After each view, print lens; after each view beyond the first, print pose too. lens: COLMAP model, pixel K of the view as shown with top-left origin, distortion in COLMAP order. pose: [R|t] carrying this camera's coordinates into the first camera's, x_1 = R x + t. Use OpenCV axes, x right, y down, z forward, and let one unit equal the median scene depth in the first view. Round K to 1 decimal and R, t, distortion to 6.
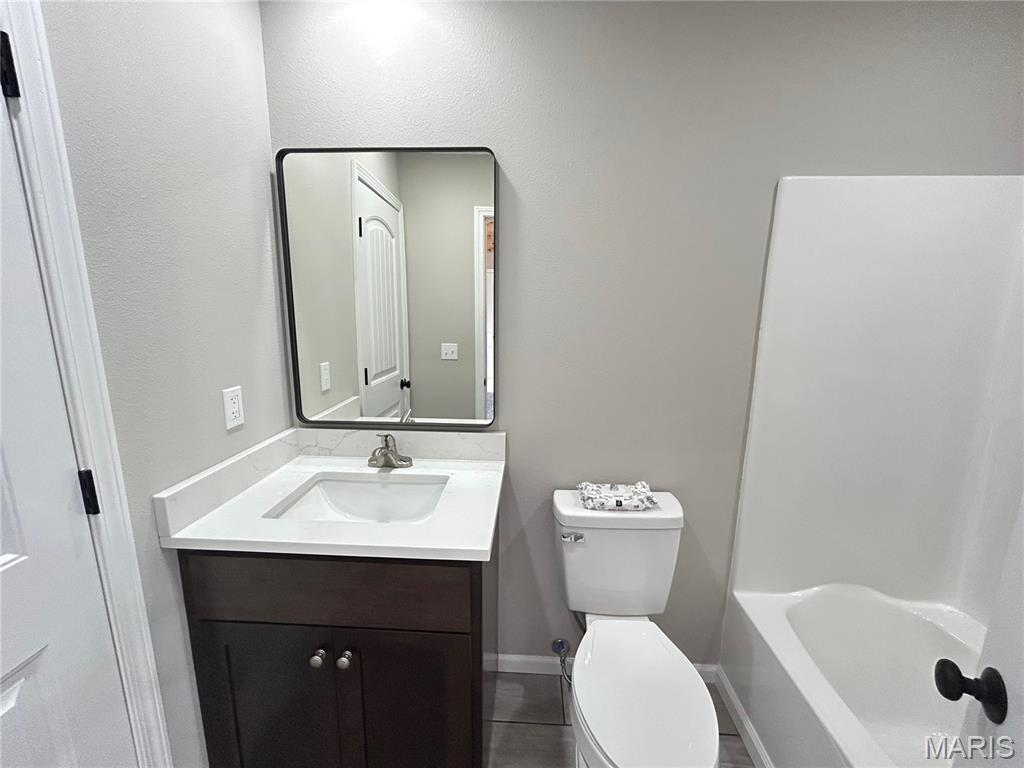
lens RADIAL K [[417.7, 0, 511.5], [0, 417.7, 379.4], [0, 0, 1]] dist [0.000646, -0.000260]
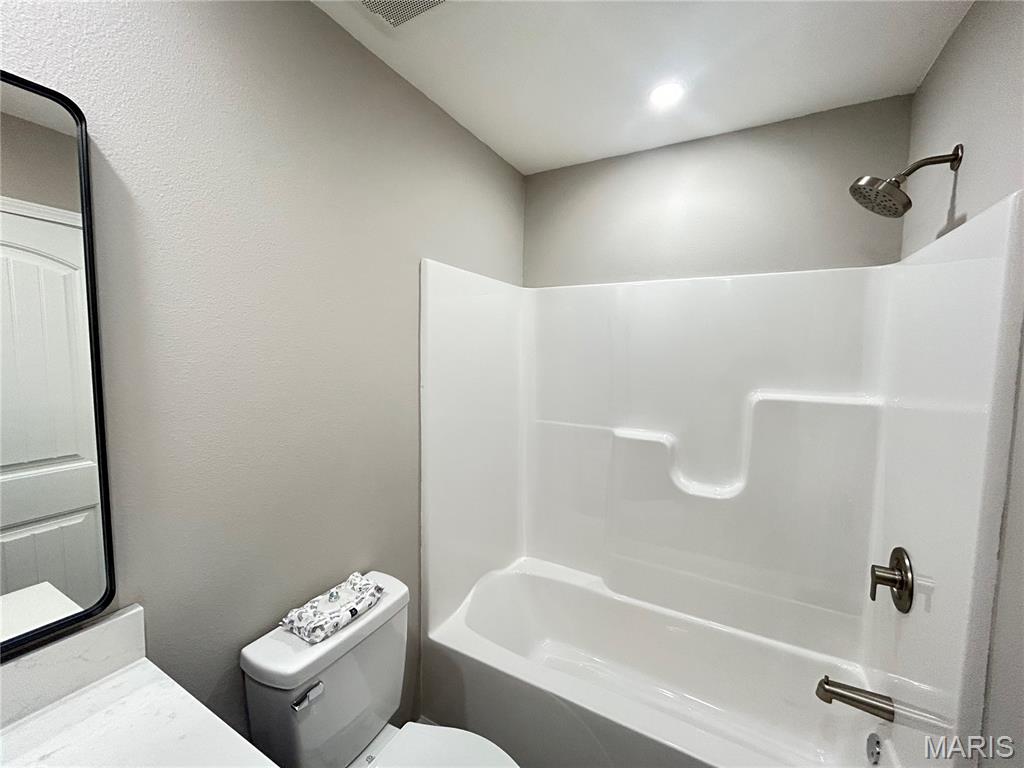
lens RADIAL K [[417.7, 0, 511.5], [0, 417.7, 379.4], [0, 0, 1]] dist [0.000646, -0.000260]
pose [[0.440186, -0.063258, 0.895676, -0.299110], [0.141880, 0.989884, 0.000184, -0.107450], [-0.886627, 0.126998, 0.444708, 0.289866]]
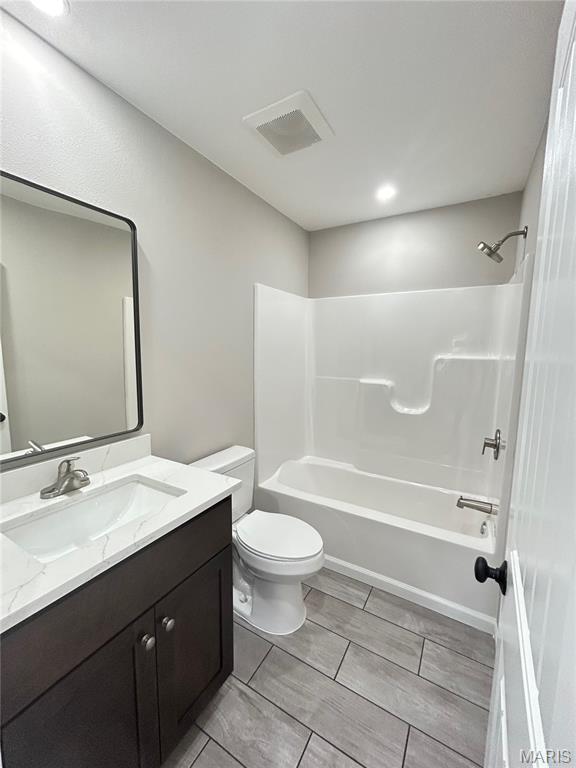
lens RADIAL K [[313.3, 0, 289.3], [0, 313.3, 386.3], [0, 0, 1]] dist [0.000646, -0.000260]
pose [[0.456867, -0.110584, 0.882634, -0.718495], [0.141361, 0.988659, 0.050697, -0.009029], [-0.878231, 0.101608, 0.467318, 0.139874]]
